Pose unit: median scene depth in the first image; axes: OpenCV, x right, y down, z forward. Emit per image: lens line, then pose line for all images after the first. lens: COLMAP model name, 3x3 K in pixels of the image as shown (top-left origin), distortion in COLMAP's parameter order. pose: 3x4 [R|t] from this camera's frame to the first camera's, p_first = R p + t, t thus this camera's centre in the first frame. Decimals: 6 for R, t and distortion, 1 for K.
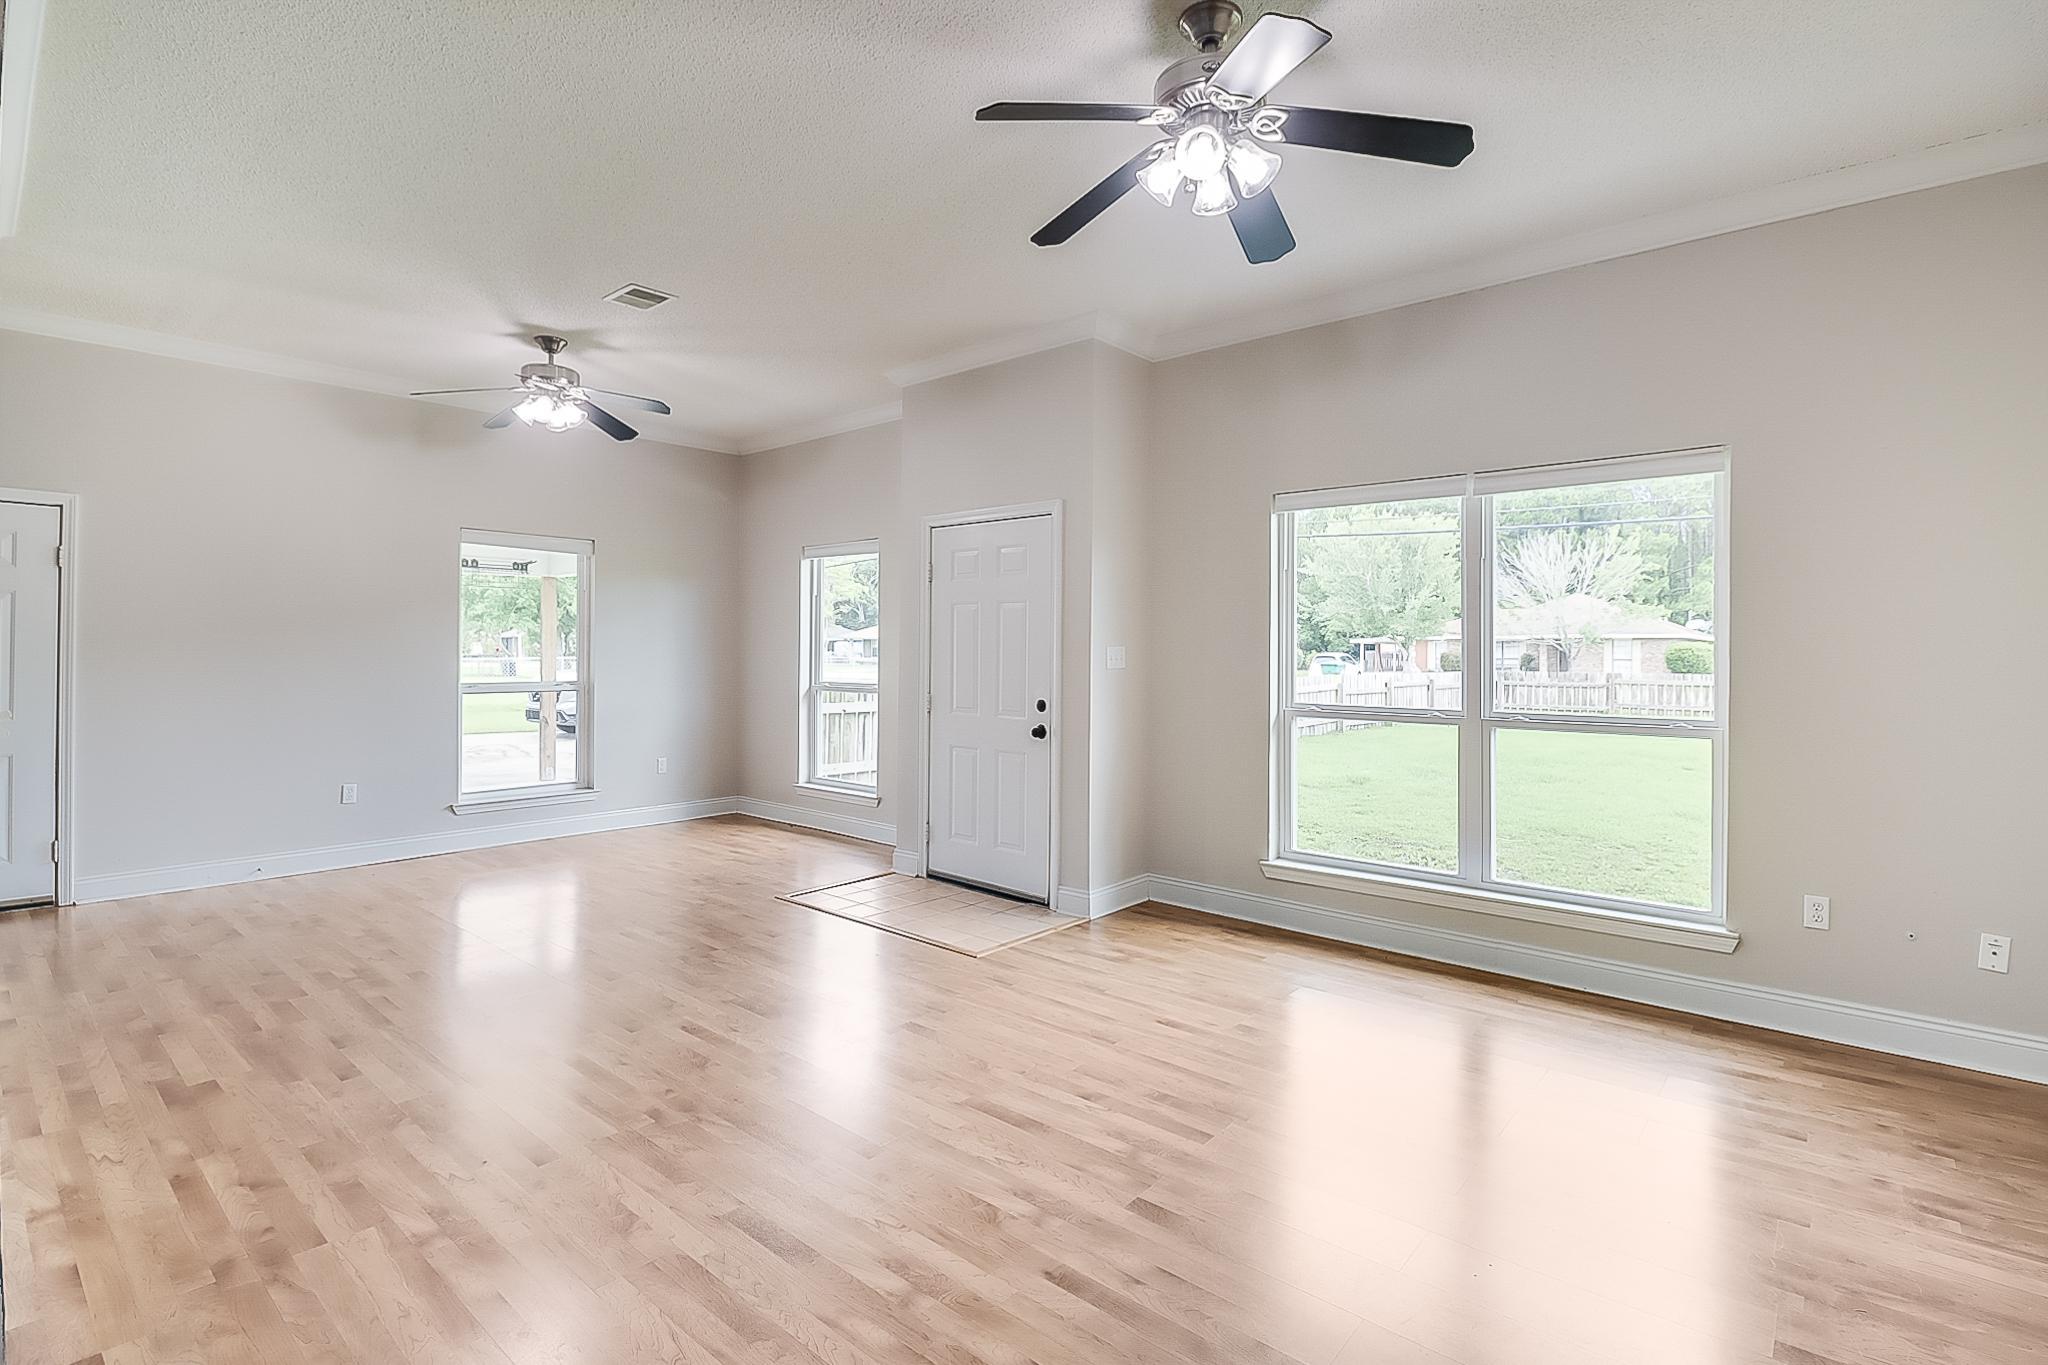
lens RADIAL K [[913.4, 0, 1026.2], [0, 913.4, 641.1], [0, 0, 1]] dist [-0.038962, 0.004884]
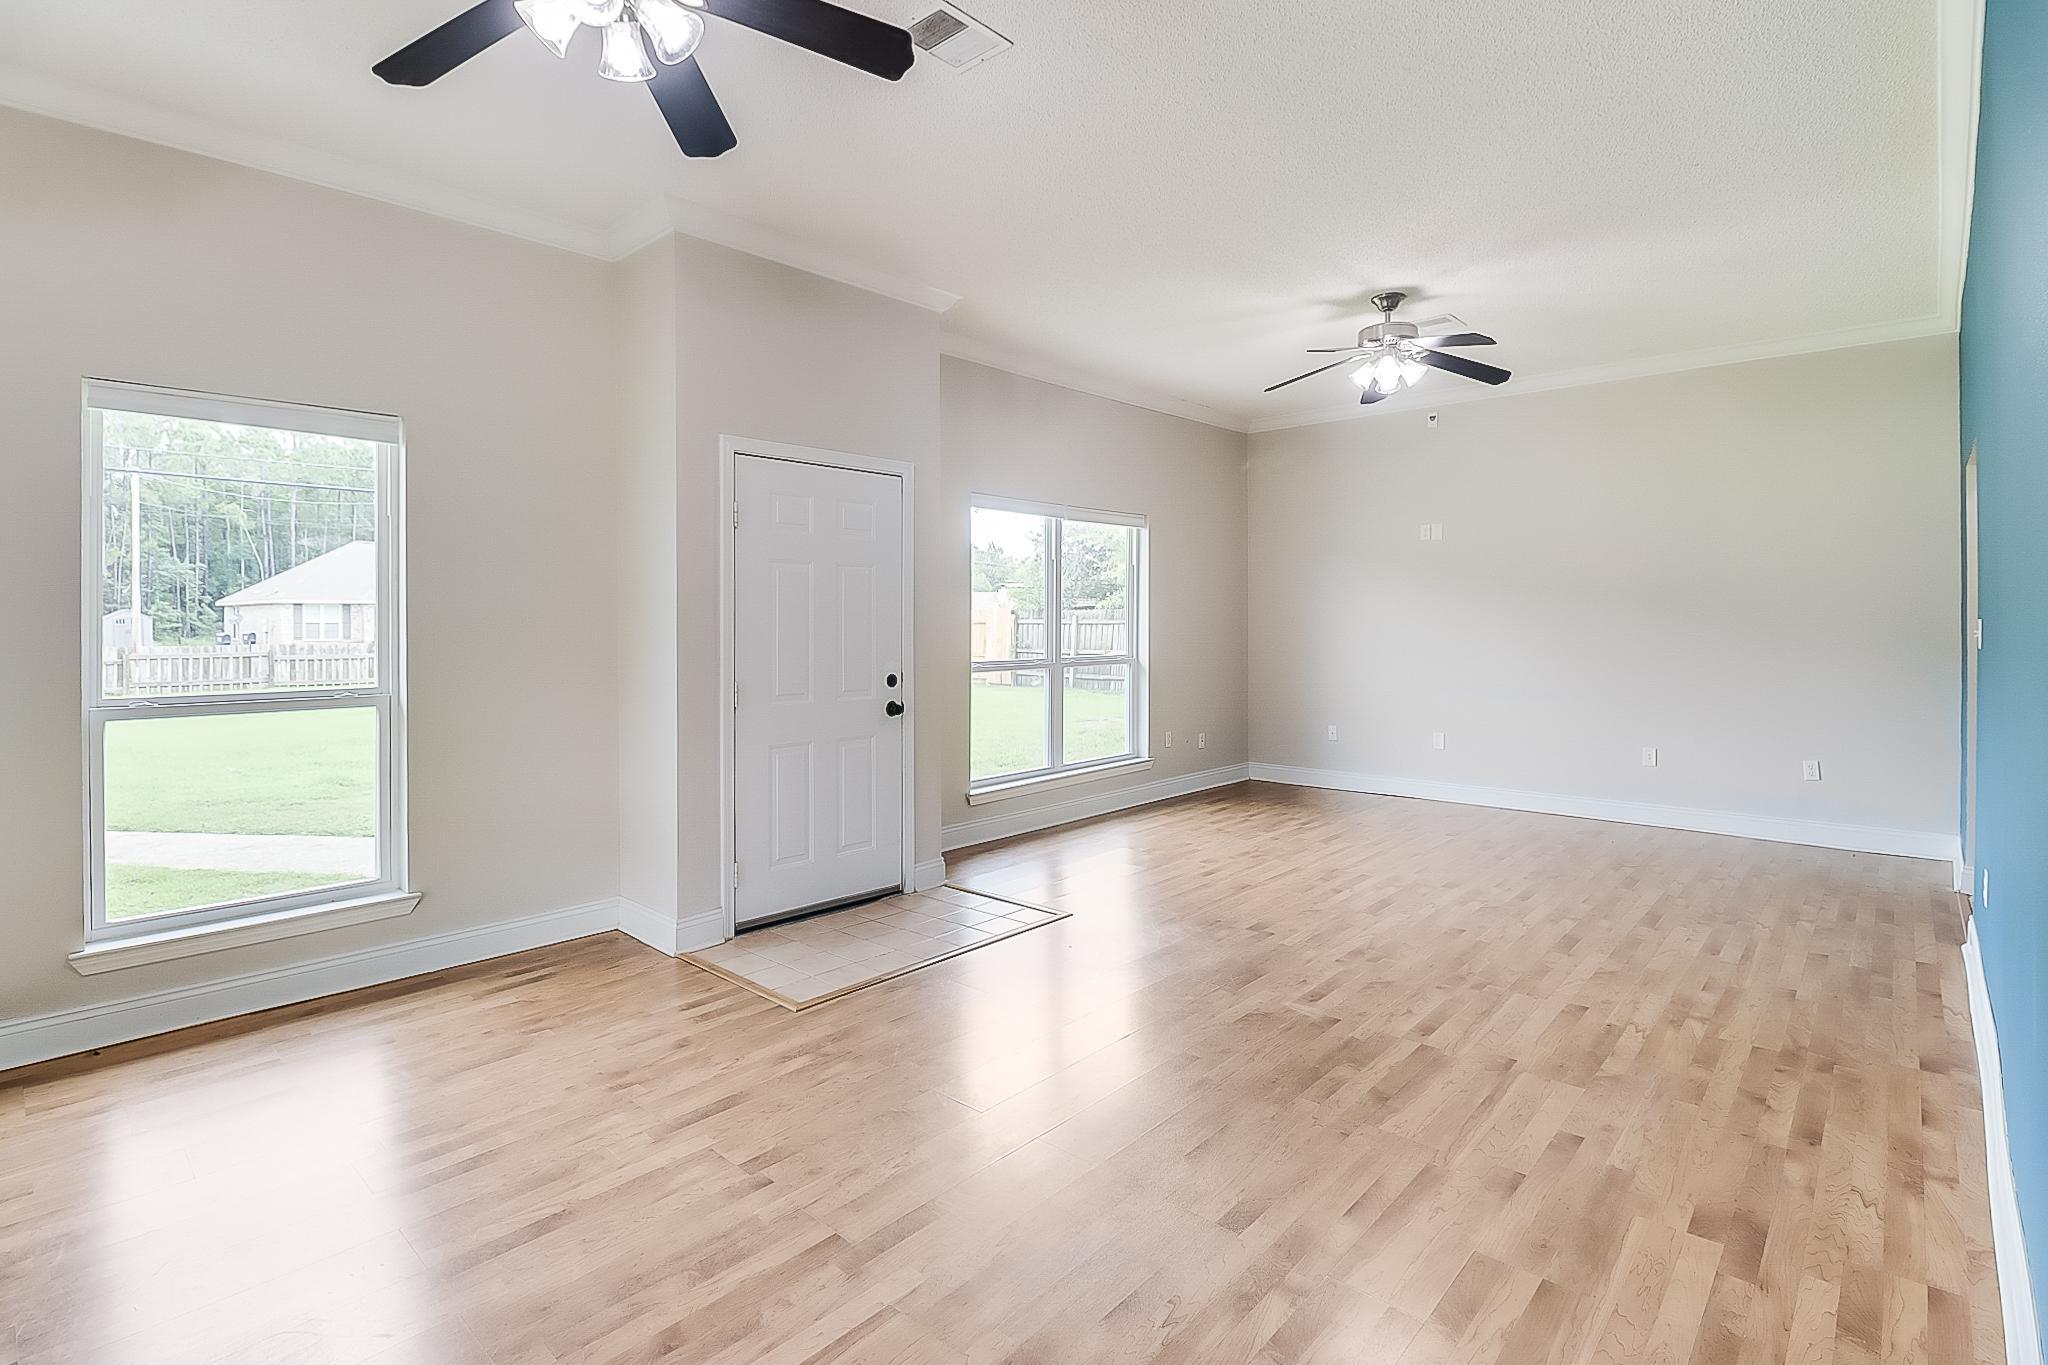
lens RADIAL K [[949.6, 0, 1023.1], [0, 949.6, 626.9], [0, 0, 1]] dist [-0.014005, -0.000246]
pose [[0.083117, -0.016150, 0.996409, -1.574732], [-0.004040, 0.999855, 0.016543, 0.006141], [-0.996532, -0.005400, 0.083040, 1.358047]]
